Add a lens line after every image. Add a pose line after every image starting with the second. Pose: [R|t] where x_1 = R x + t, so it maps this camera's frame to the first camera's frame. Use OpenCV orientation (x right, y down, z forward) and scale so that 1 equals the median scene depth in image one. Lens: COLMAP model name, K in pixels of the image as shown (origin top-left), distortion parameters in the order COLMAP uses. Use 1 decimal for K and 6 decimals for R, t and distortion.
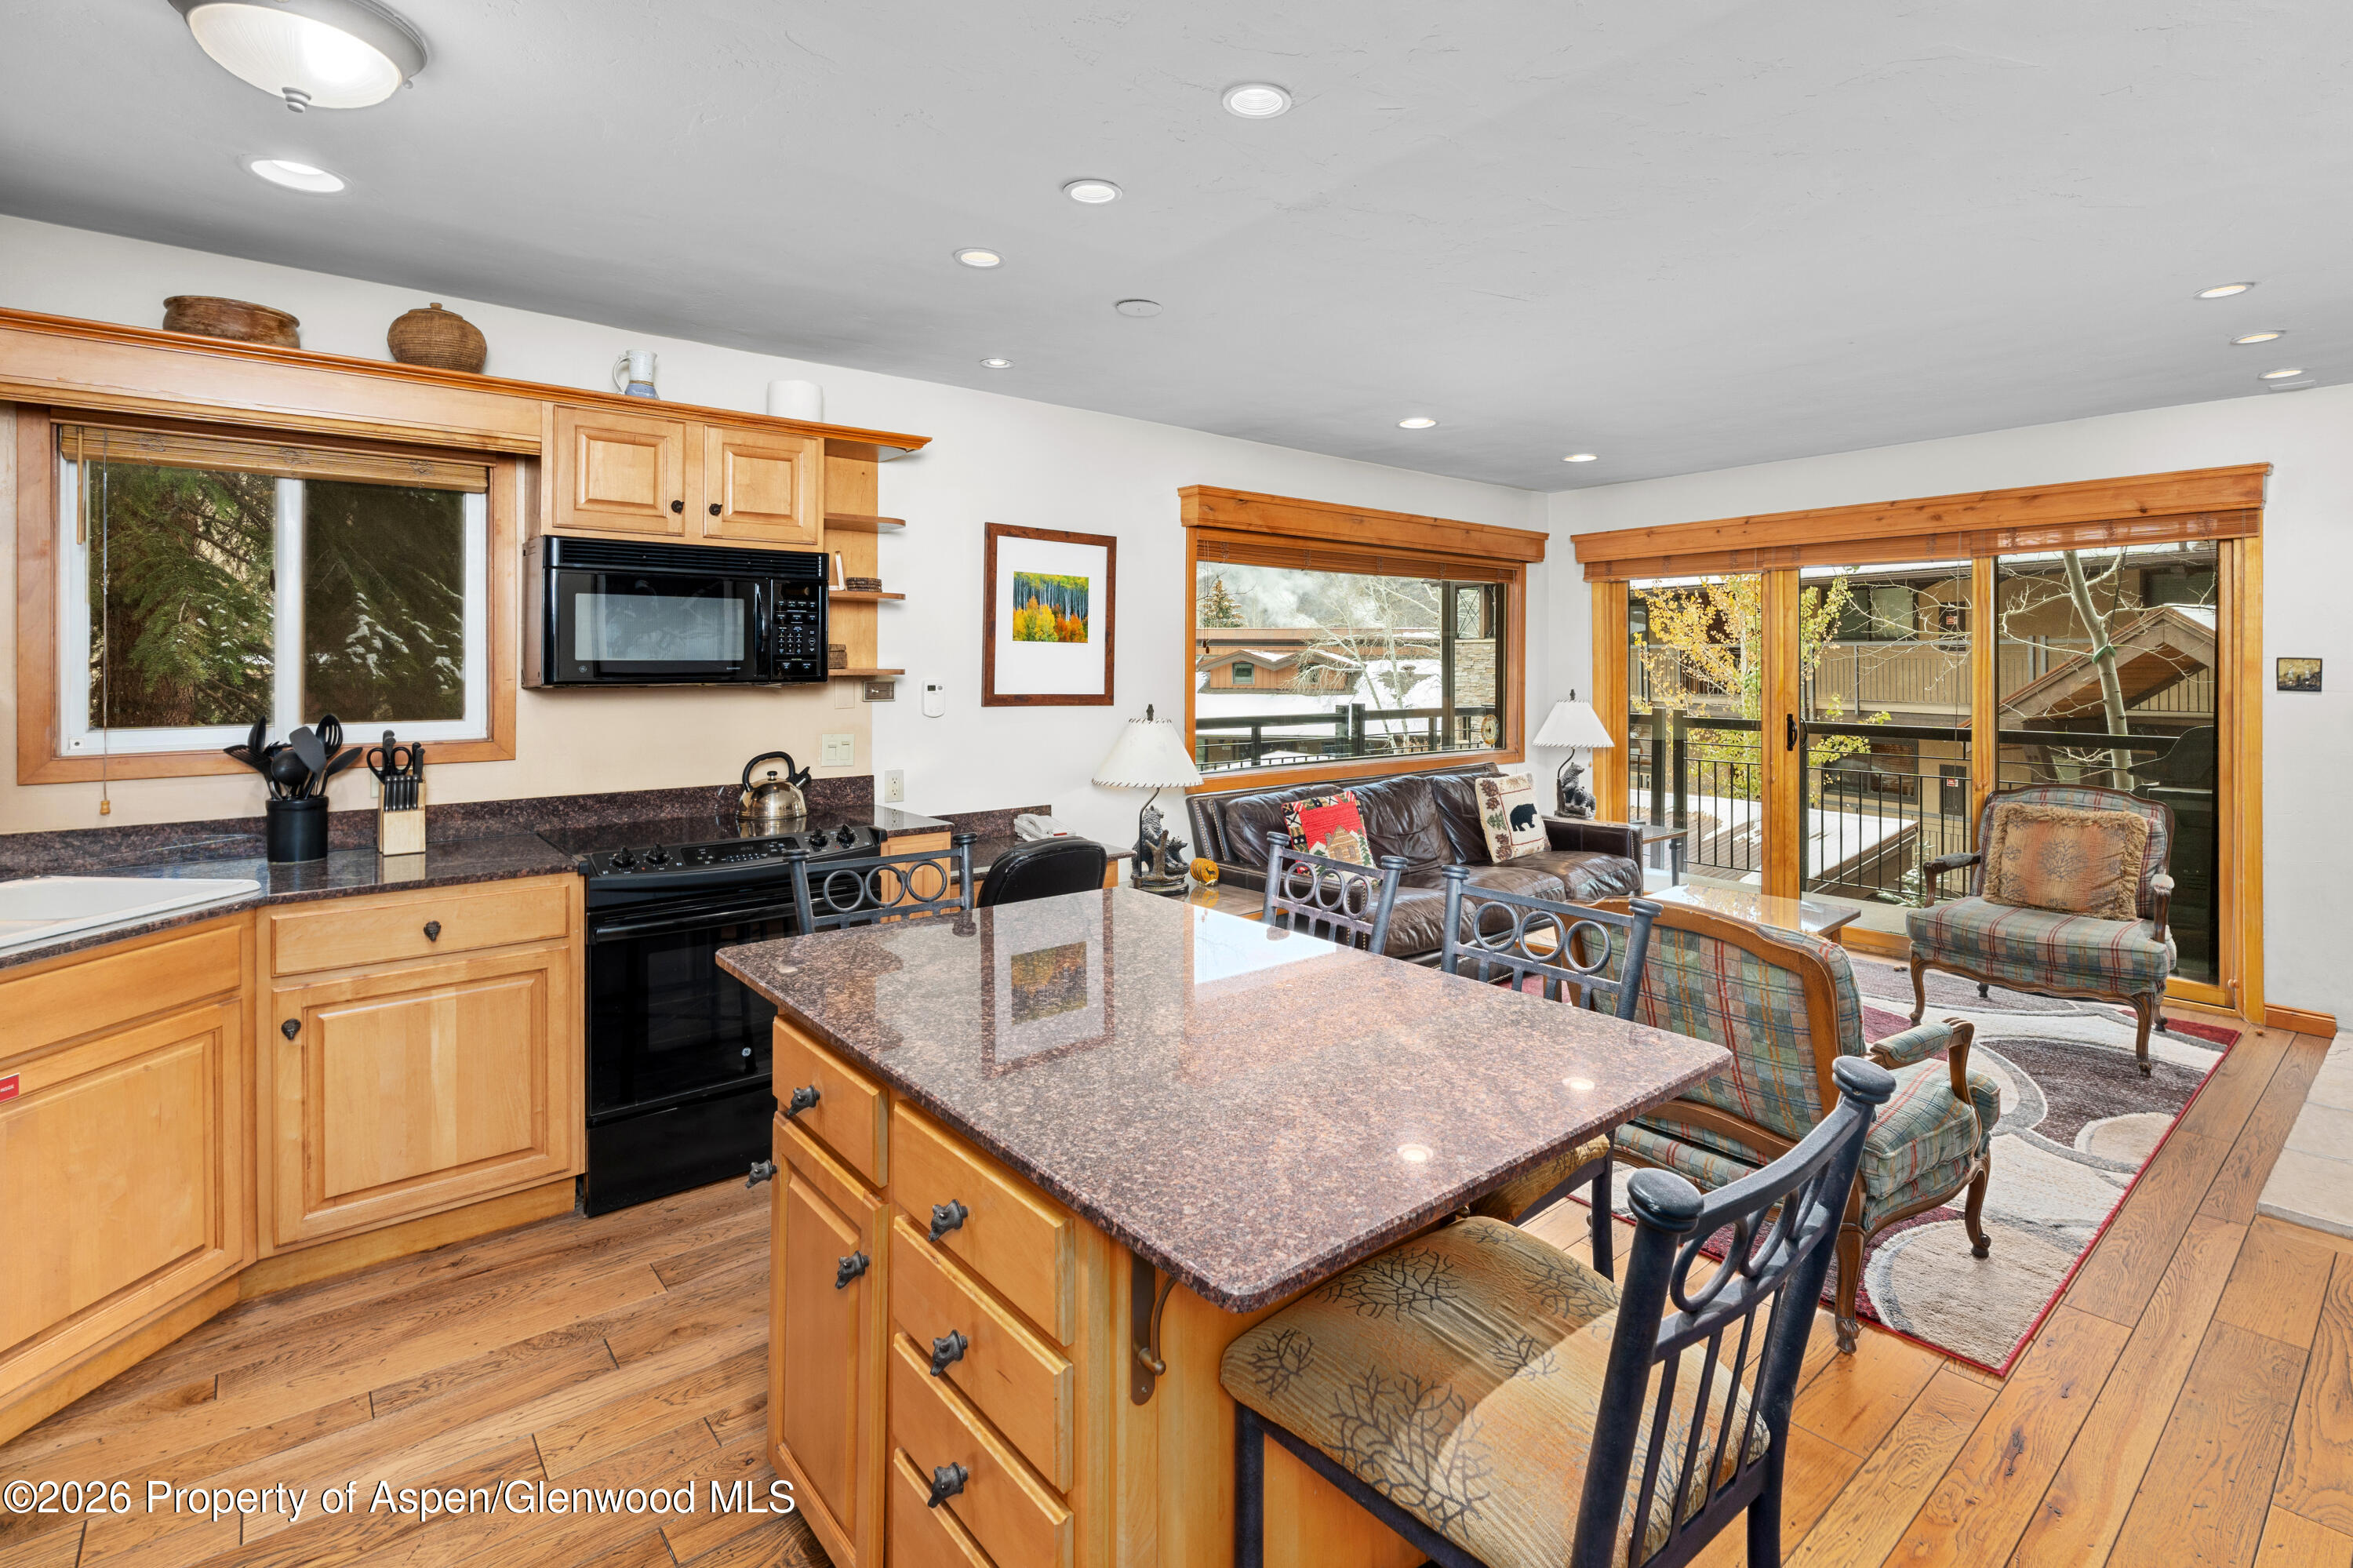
lens RADIAL K [[1097.2, 0, 1237.1], [0, 1097.2, 662.2], [0, 0, 1]] dist [-0.000434, -0.001031]
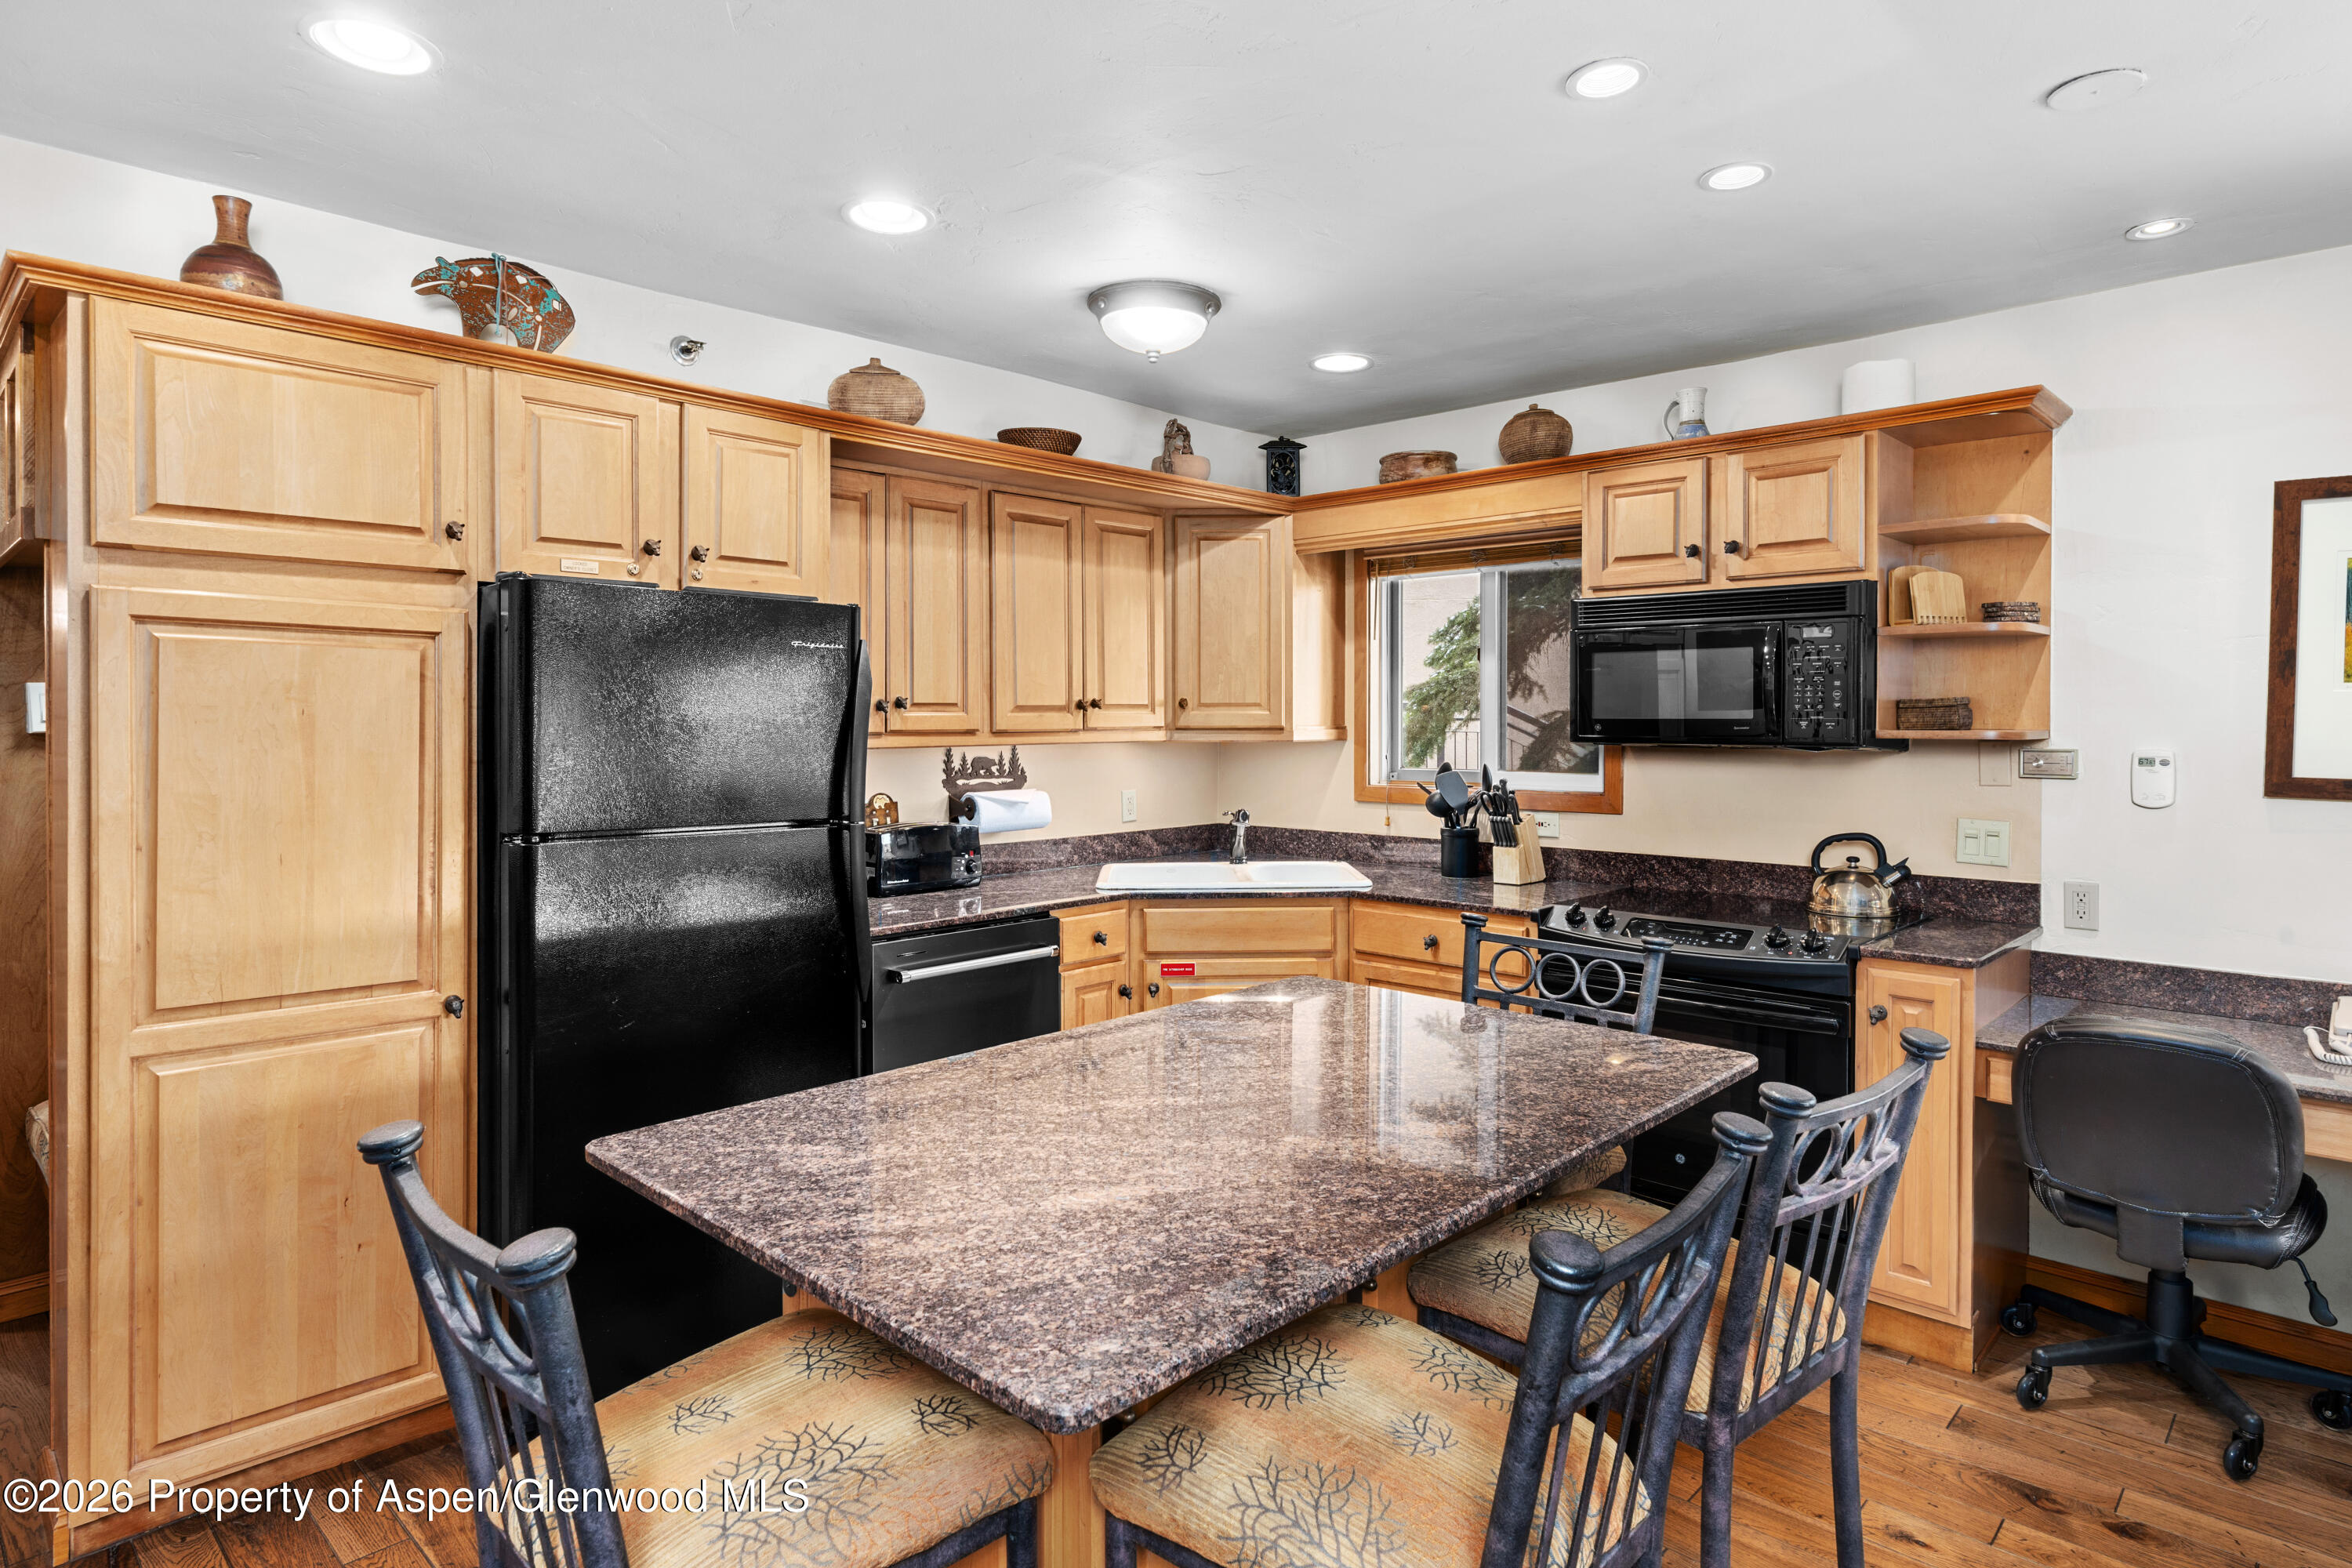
lens RADIAL K [[1275.4, 0, 1172.5], [0, 1275.4, 737.2], [0, 0, 1]] dist [0.001284, -0.000063]
pose [[0.108488, 0.012466, -0.994020, 0.365266], [-0.001640, 0.999922, 0.012361, 0.000849], [0.994096, 0.000289, 0.108500, 0.326234]]
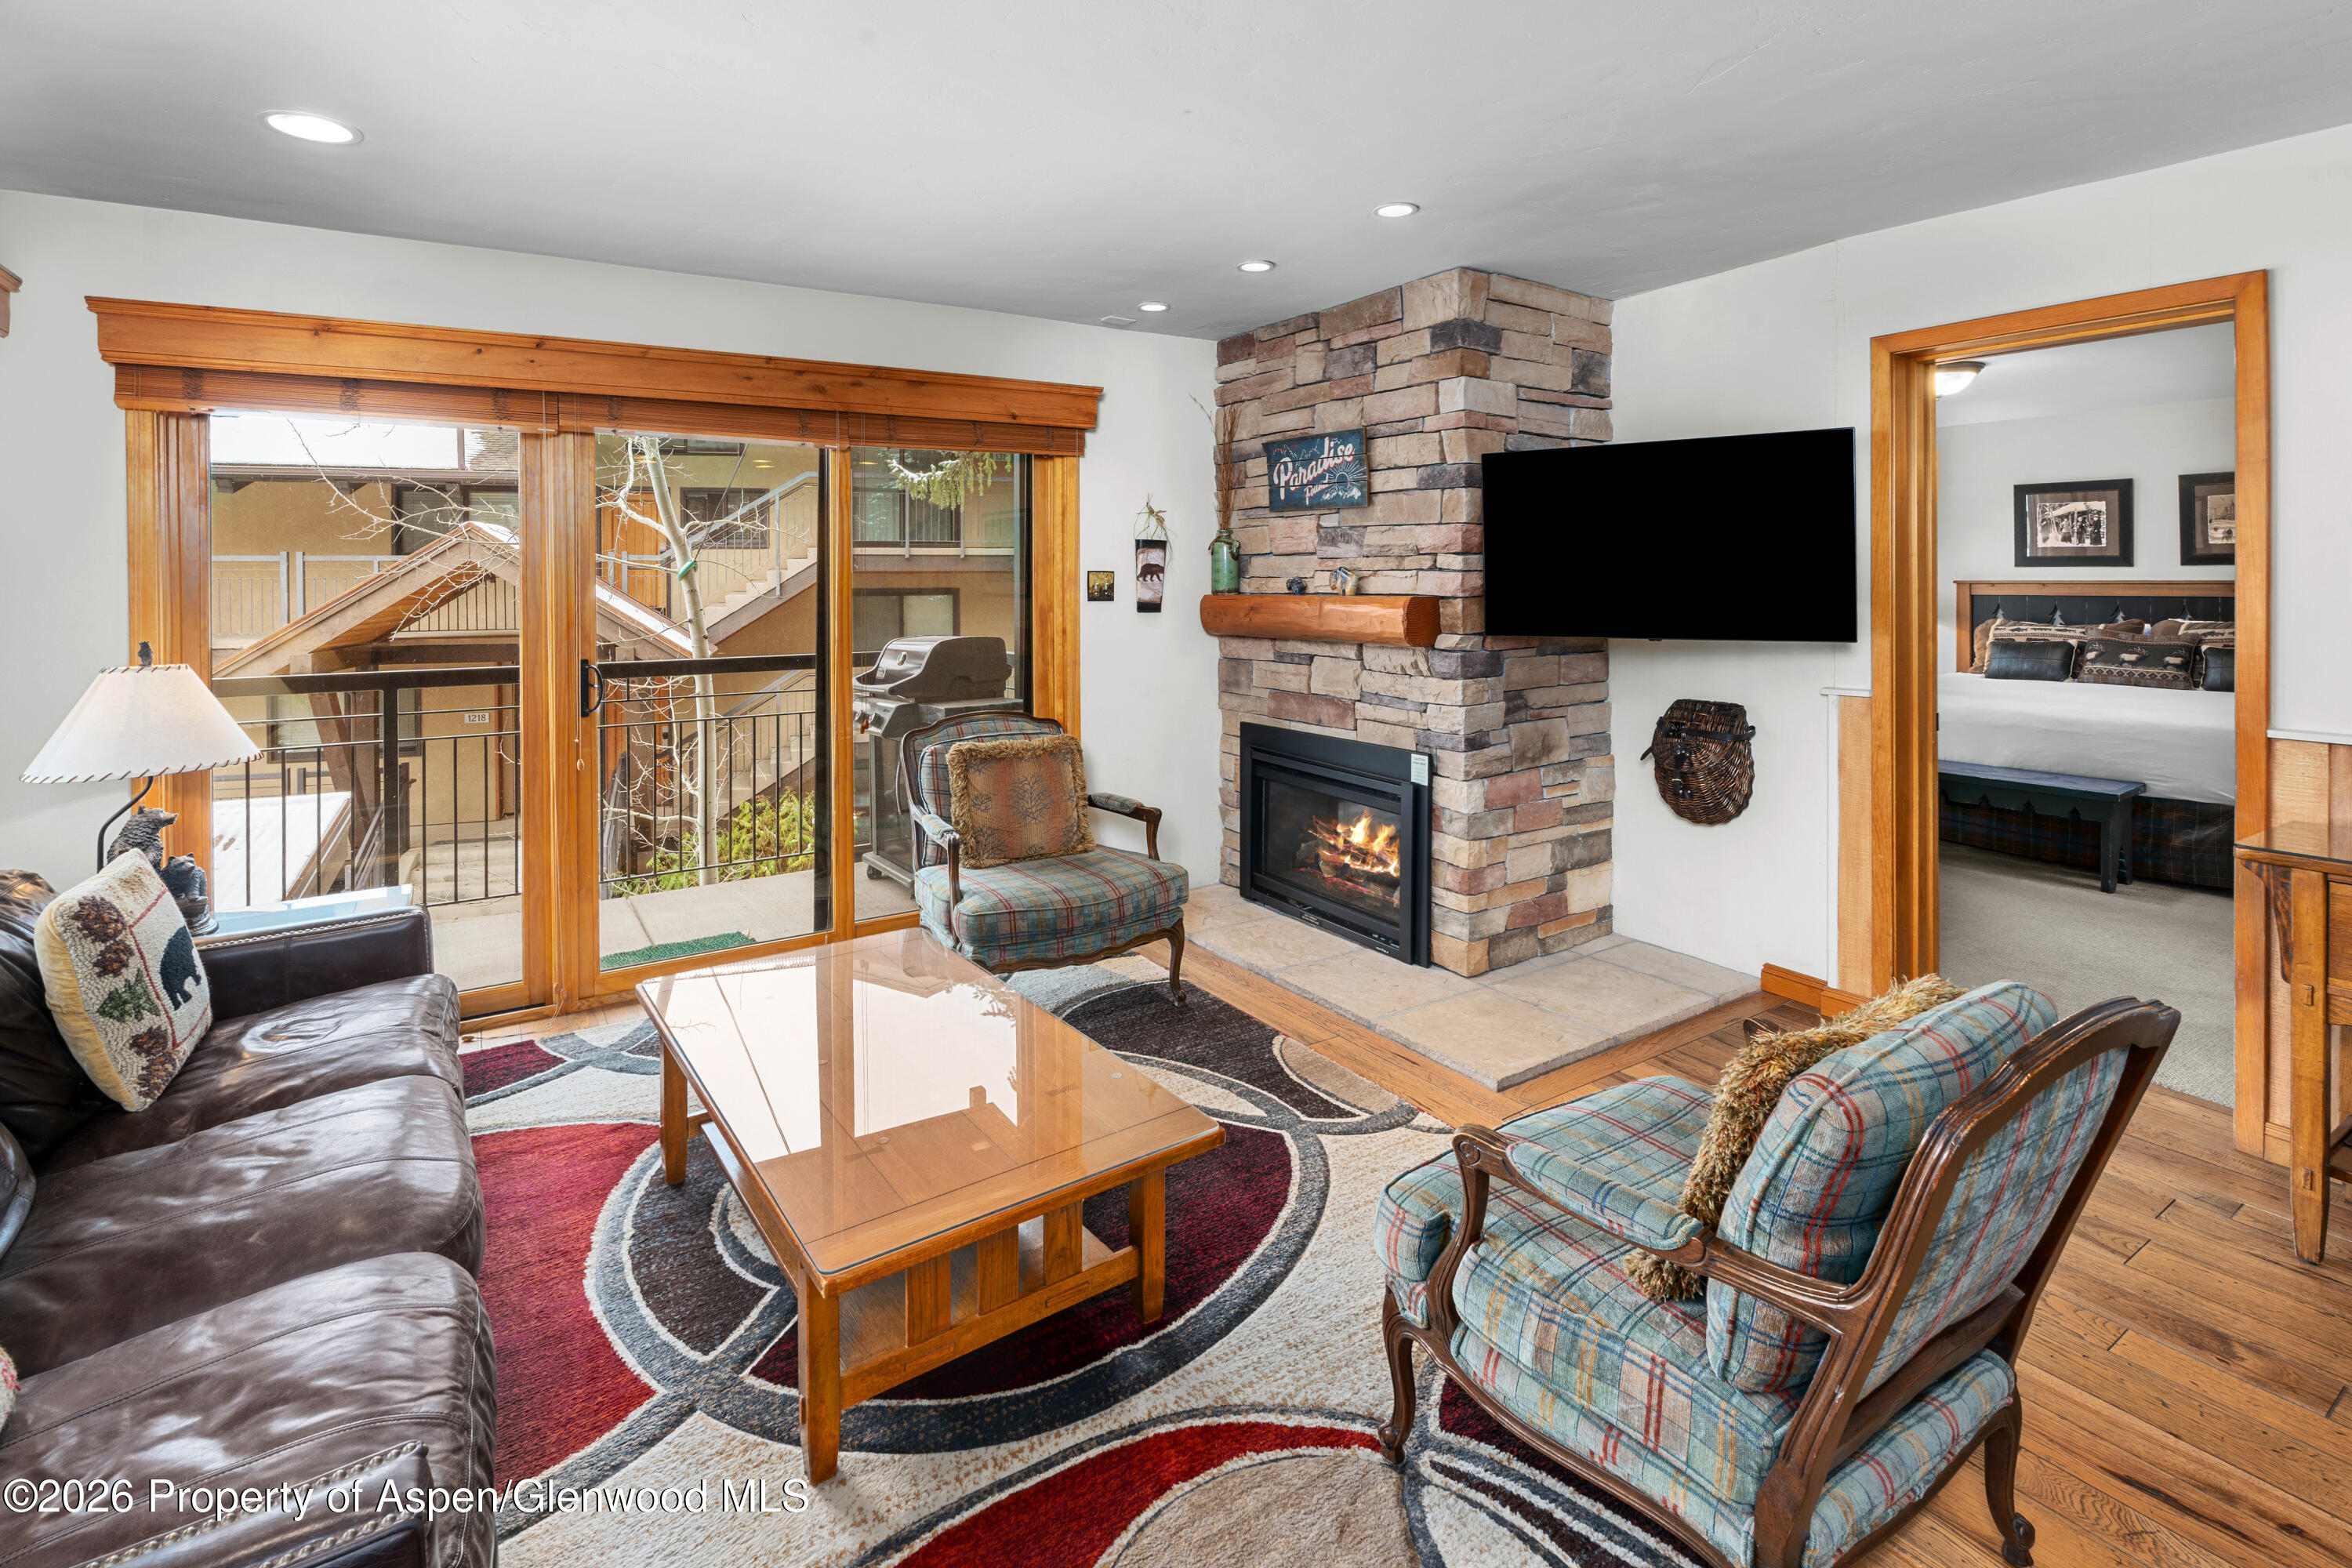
lens RADIAL K [[1097.7, 0, 1172.2], [0, 1097.7, 576.9], [0, 0, 1]] dist [-0.004059, -0.000744]
pose [[0.145013, -0.001911, 0.989428, -0.101536], [0.007209, 0.999974, 0.000874, 0.001755], [-0.989404, 0.007006, 0.145023, 0.731189]]
